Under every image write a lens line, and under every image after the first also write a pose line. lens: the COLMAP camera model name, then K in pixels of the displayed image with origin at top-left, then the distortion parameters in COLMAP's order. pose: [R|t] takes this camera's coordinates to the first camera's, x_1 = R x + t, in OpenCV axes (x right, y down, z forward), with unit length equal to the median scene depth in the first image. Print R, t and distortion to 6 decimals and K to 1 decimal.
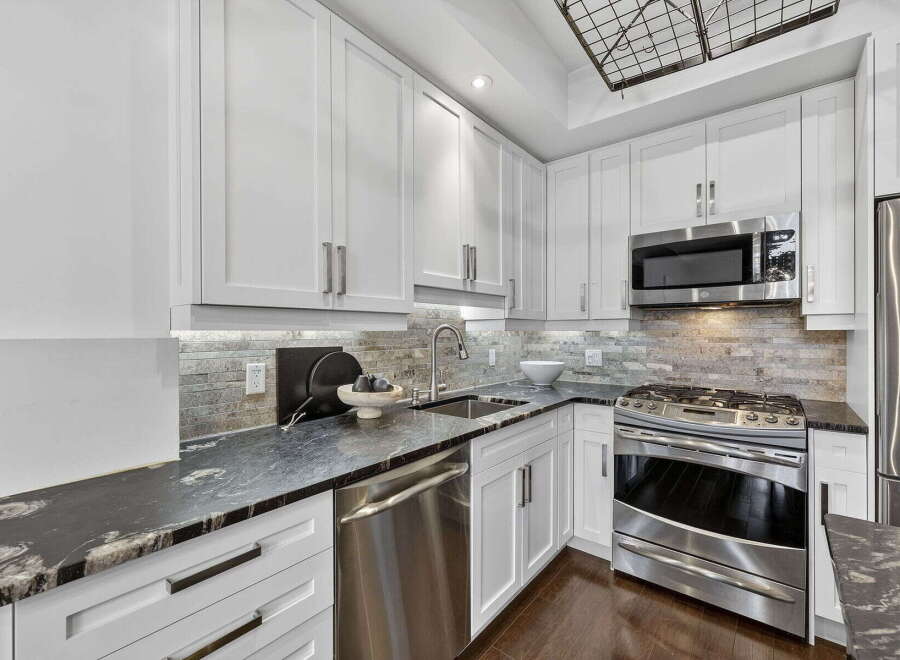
lens RADIAL K [[401.6, 0, 445.1], [0, 401.6, 330.9], [0, 0, 1]] dist [-0.004318, 0.001612]
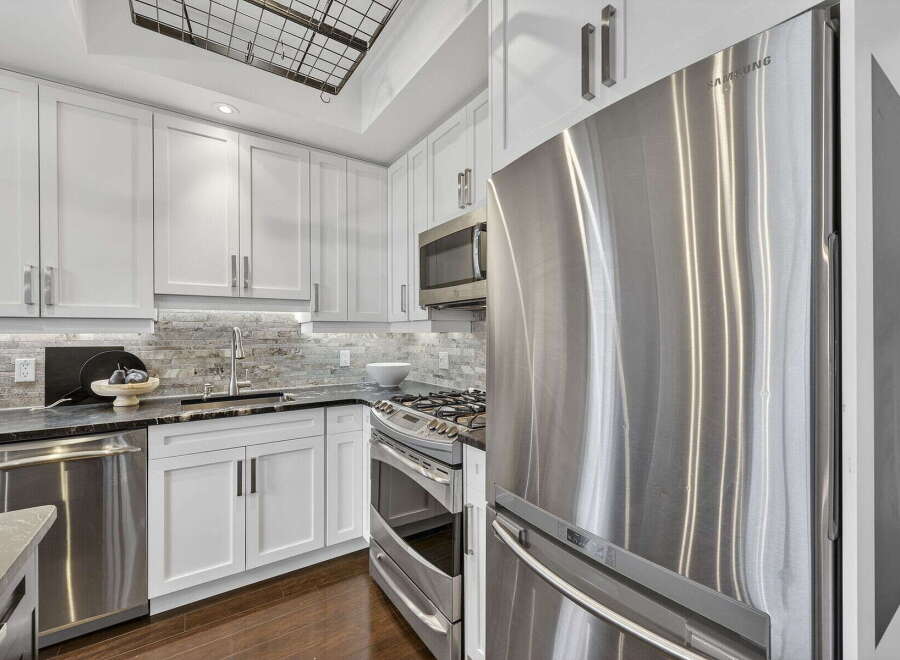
lens RADIAL K [[401.6, 0, 444.2], [0, 401.6, 332.6], [0, 0, 1]] dist [-0.004318, 0.001612]
pose [[0.956261, -0.003465, -0.292493, 0.887734], [0.003234, 0.999994, -0.001273, 0.001319], [0.292496, 0.000271, 0.956267, 0.105717]]
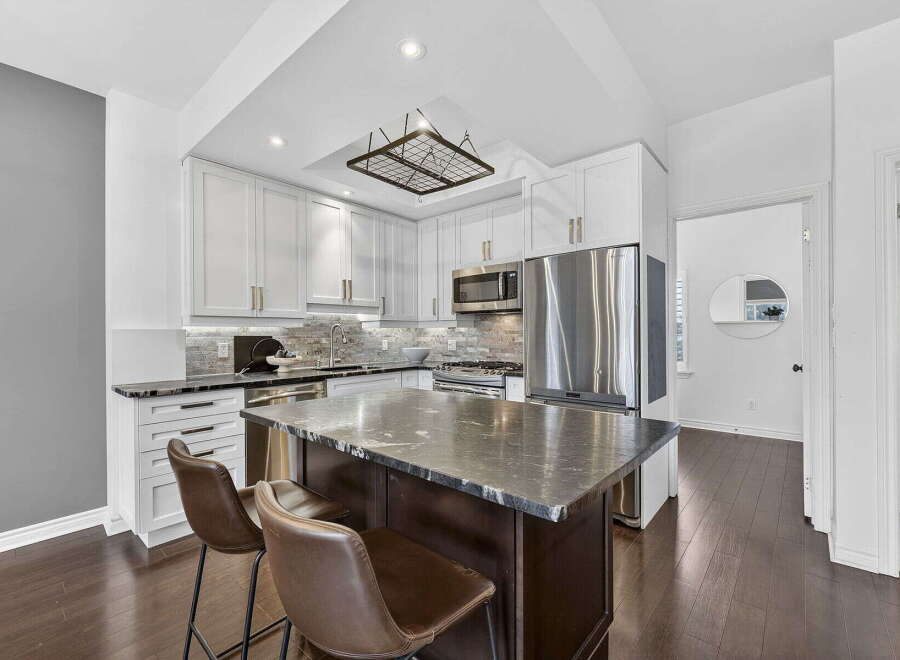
lens RADIAL K [[401.6, 0, 445.1], [0, 401.6, 329.4], [0, 0, 1]] dist [-0.004318, 0.001612]
pose [[0.999531, -0.005897, -0.030050, 0.531110], [0.005635, 0.999945, -0.008794, 0.026008], [0.030100, 0.008620, 0.999510, -0.747710]]
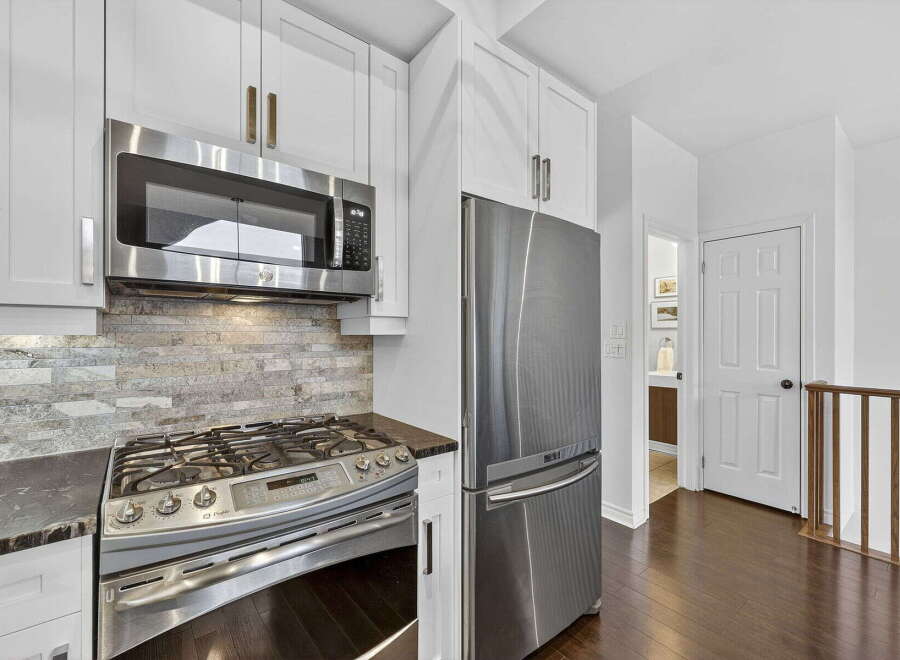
lens RADIAL K [[401.6, 0, 458.0], [0, 401.6, 333.8], [0, 0, 1]] dist [-0.004318, 0.001612]
pose [[0.197142, 0.004506, 0.980365, 0.116163], [-0.004410, 0.999983, -0.003709, -0.001937], [-0.980365, -0.003592, 0.197159, 0.601771]]
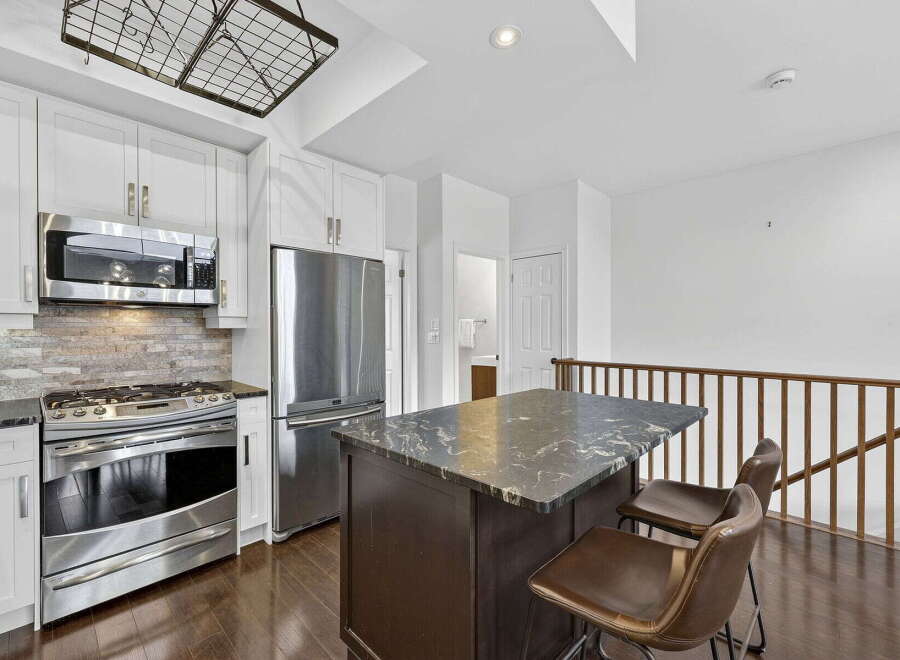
lens RADIAL K [[401.6, 0, 460.7], [0, 401.6, 329.4], [0, 0, 1]] dist [-0.004318, 0.001612]
pose [[0.056685, -0.003189, 0.998387, -0.339826], [-0.000014, 0.999995, 0.003195, -0.002254], [-0.998392, -0.000195, 0.056685, 0.118634]]
